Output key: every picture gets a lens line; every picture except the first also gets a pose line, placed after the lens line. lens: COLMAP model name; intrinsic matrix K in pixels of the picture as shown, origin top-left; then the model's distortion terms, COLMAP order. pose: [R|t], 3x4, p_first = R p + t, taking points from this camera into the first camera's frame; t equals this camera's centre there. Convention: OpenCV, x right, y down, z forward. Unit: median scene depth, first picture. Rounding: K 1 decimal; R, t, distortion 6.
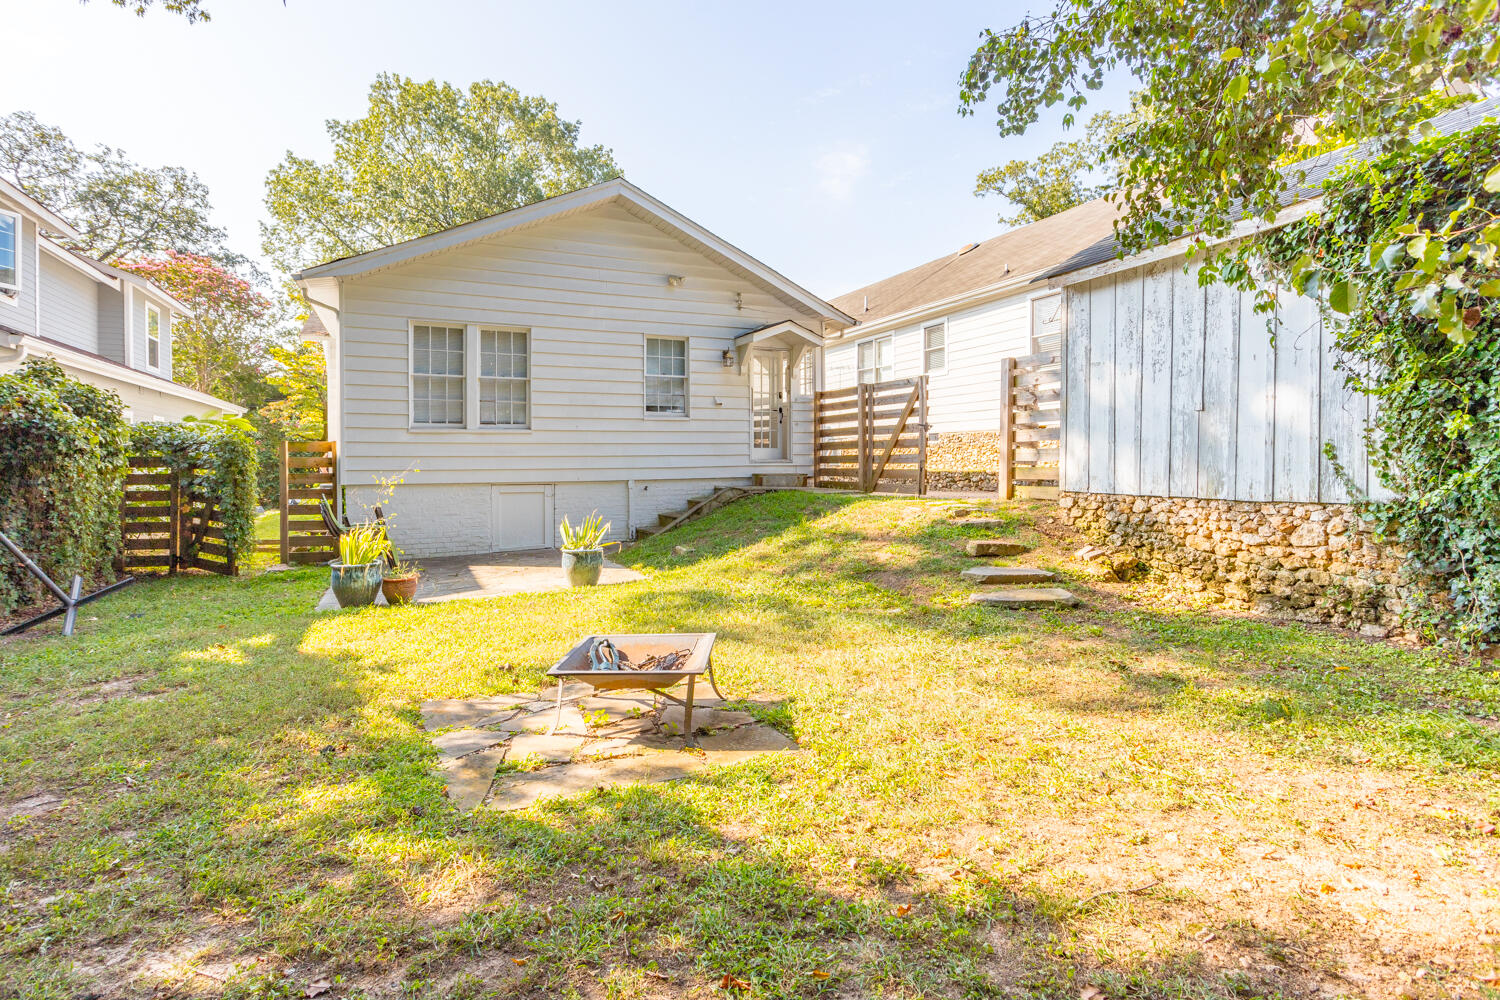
lens RADIAL K [[734.6, 0, 750.0], [0, 734.6, 500.0], [0, 0, 1]] dist [-0.001020, -0.000214]
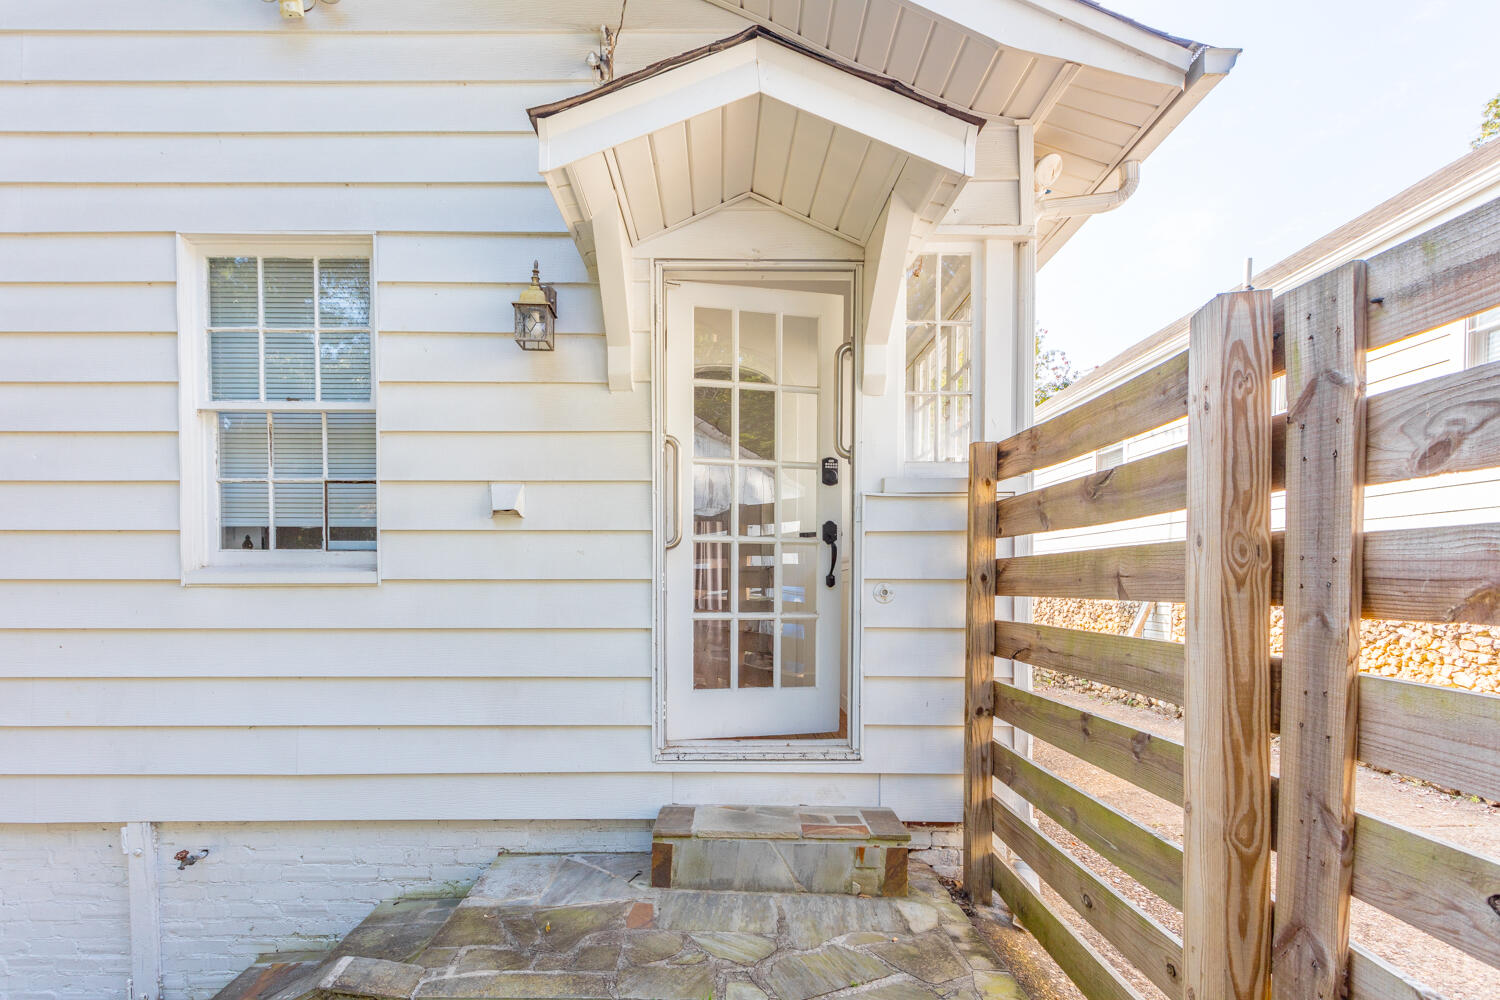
lens RADIAL K [[699.5, 0, 750.0], [0, 699.5, 500.0], [0, 0, 1]] dist [-0.000151, -0.000054]
pose [[0.894250, 0.014674, -0.447327, 0.125755], [-0.027053, 0.999407, -0.021297, -0.128398], [0.446750, 0.031146, 0.894117, 0.808946]]
